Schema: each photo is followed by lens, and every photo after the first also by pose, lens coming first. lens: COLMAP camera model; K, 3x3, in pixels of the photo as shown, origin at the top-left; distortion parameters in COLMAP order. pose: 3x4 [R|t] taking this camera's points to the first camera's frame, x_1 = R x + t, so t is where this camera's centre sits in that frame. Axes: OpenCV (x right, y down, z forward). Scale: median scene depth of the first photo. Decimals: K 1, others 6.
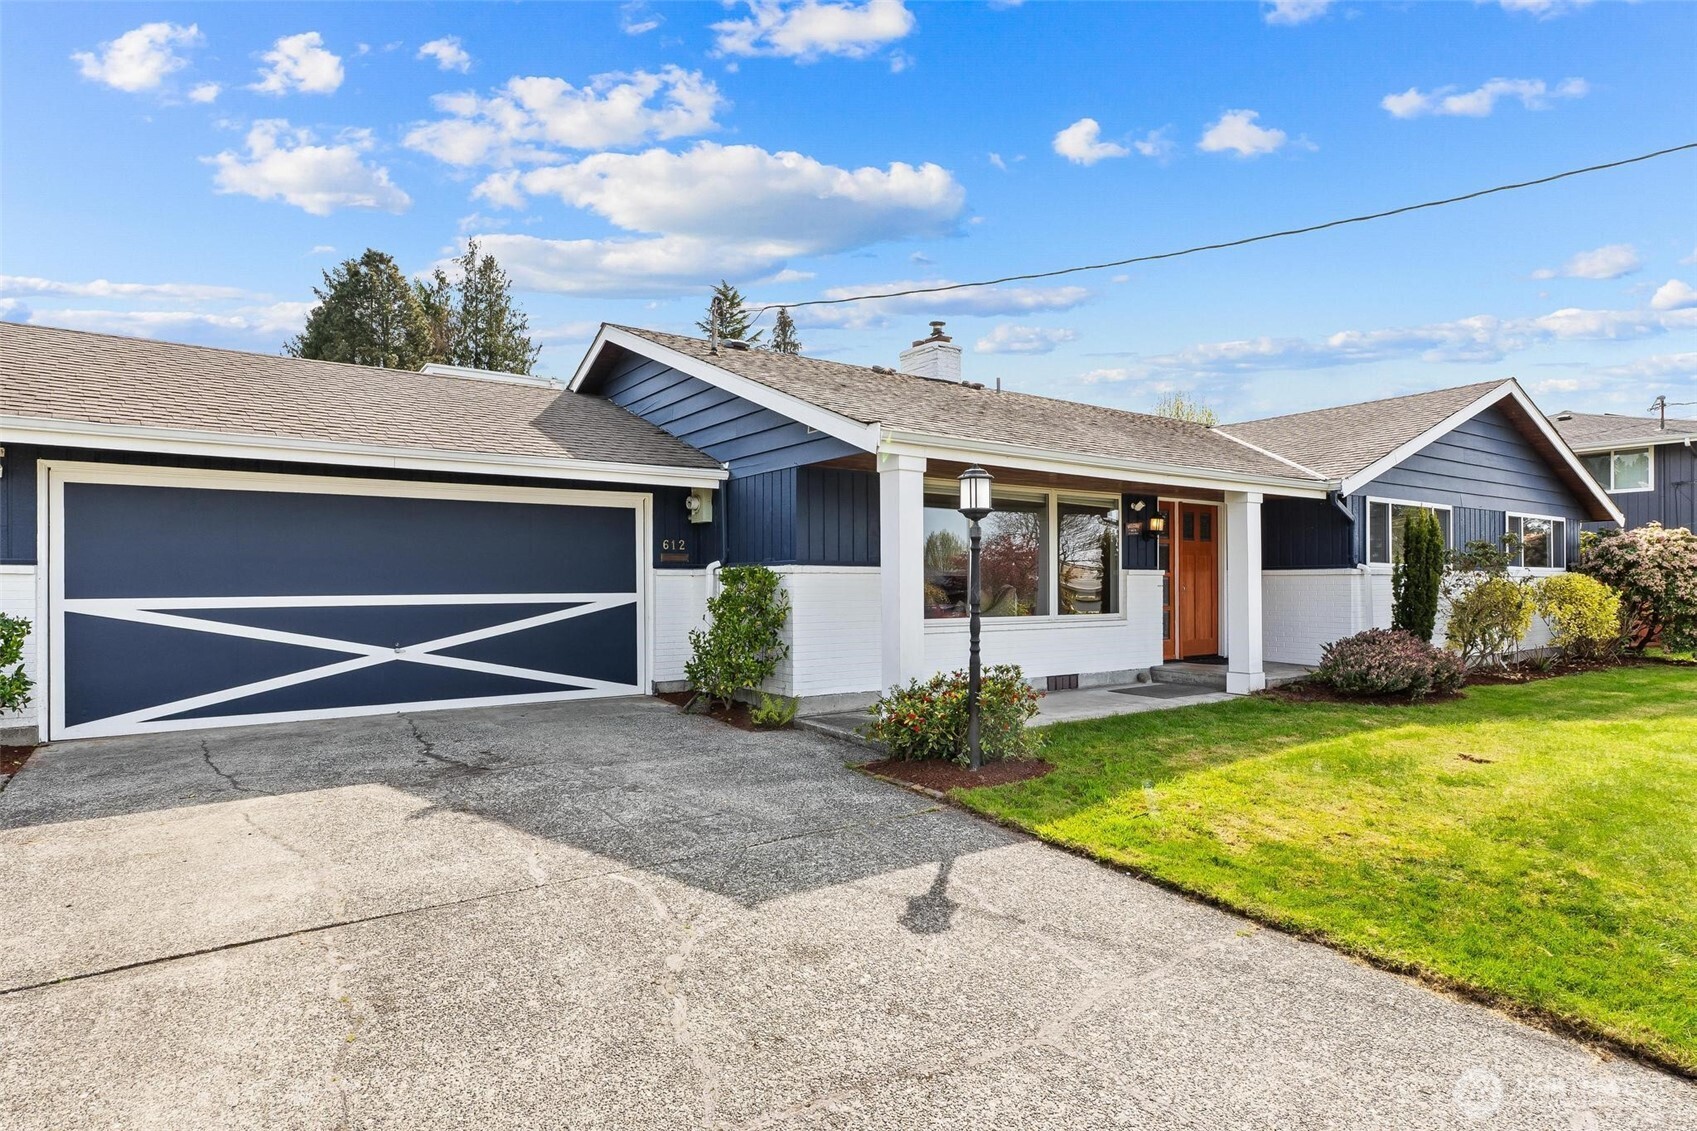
lens RADIAL K [[874.6, 0, 863.3], [0, 874.6, 576.1], [0, 0, 1]] dist [0.003495, -0.000326]
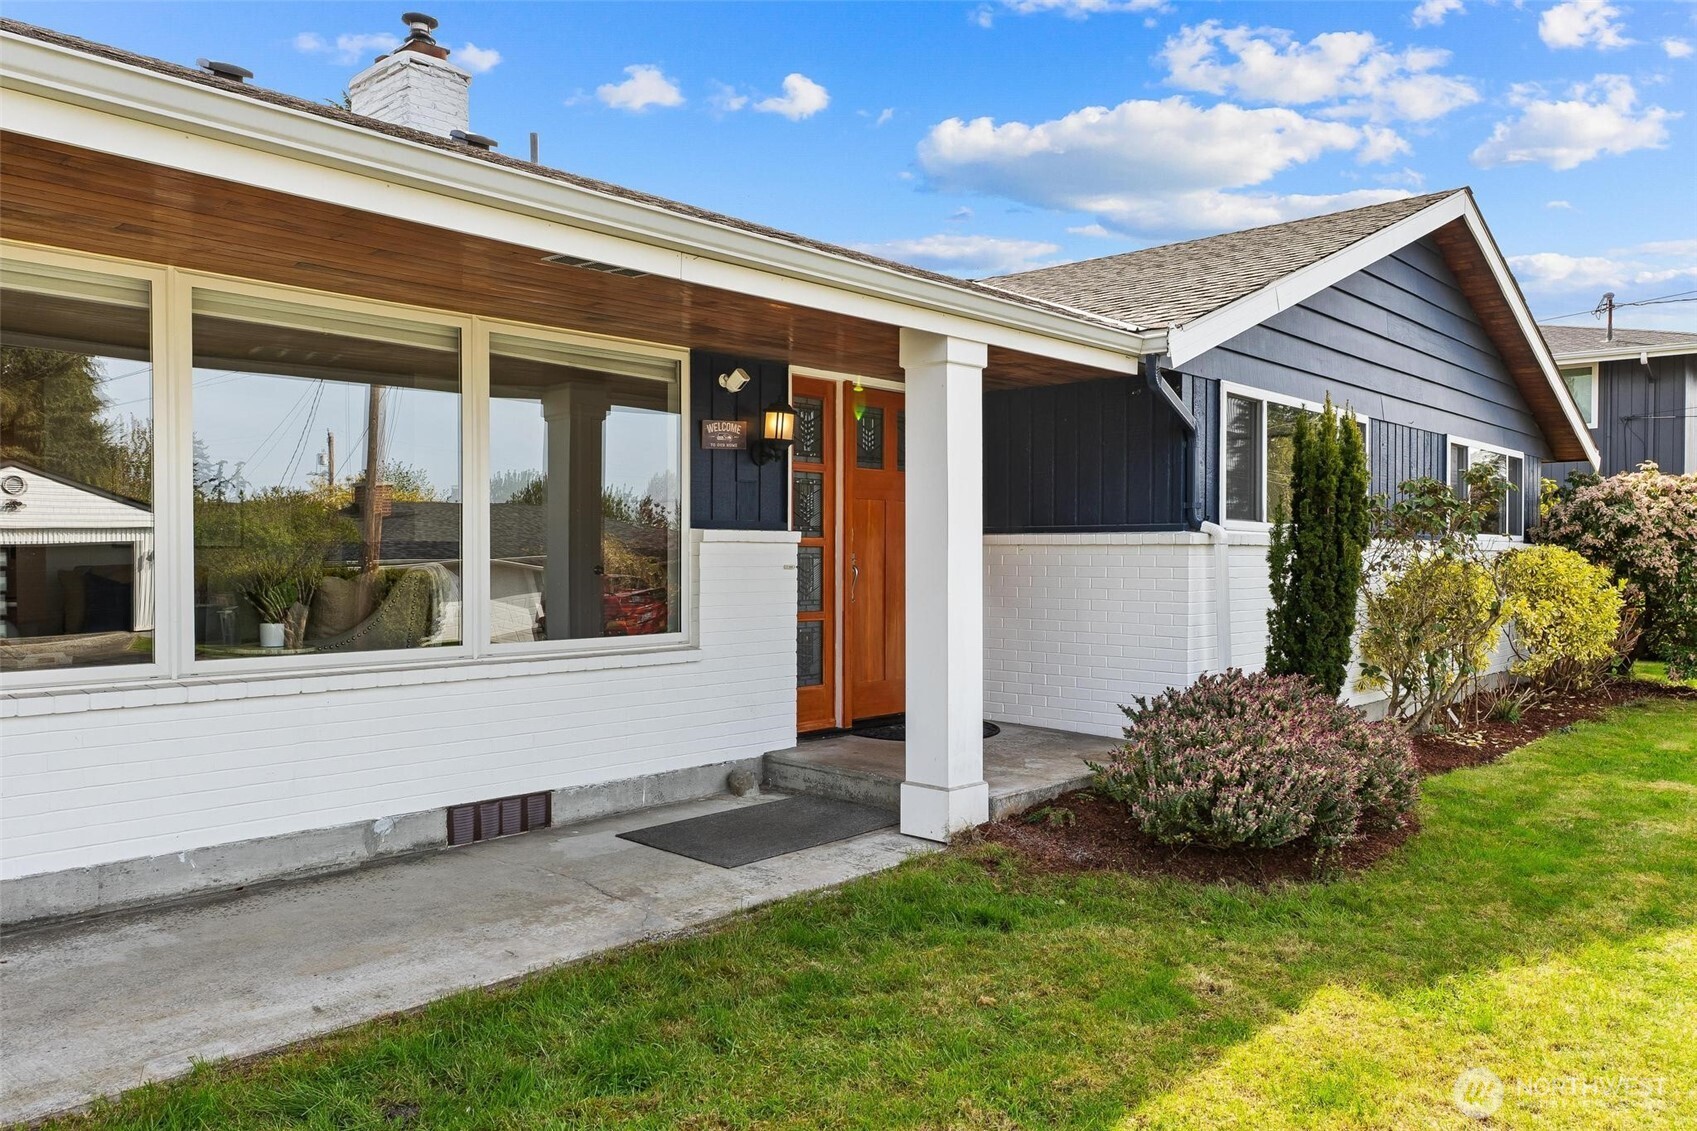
lens RADIAL K [[1181.5, 0, 847.9], [0, 1181.5, 561.8], [0, 0, 1]] dist [-0.008002, 0.000020]
pose [[0.977883, 0.004334, 0.209108, 0.244496], [-0.007692, 0.999854, 0.015246, -0.000955], [-0.209012, -0.016517, 0.977774, 0.416528]]
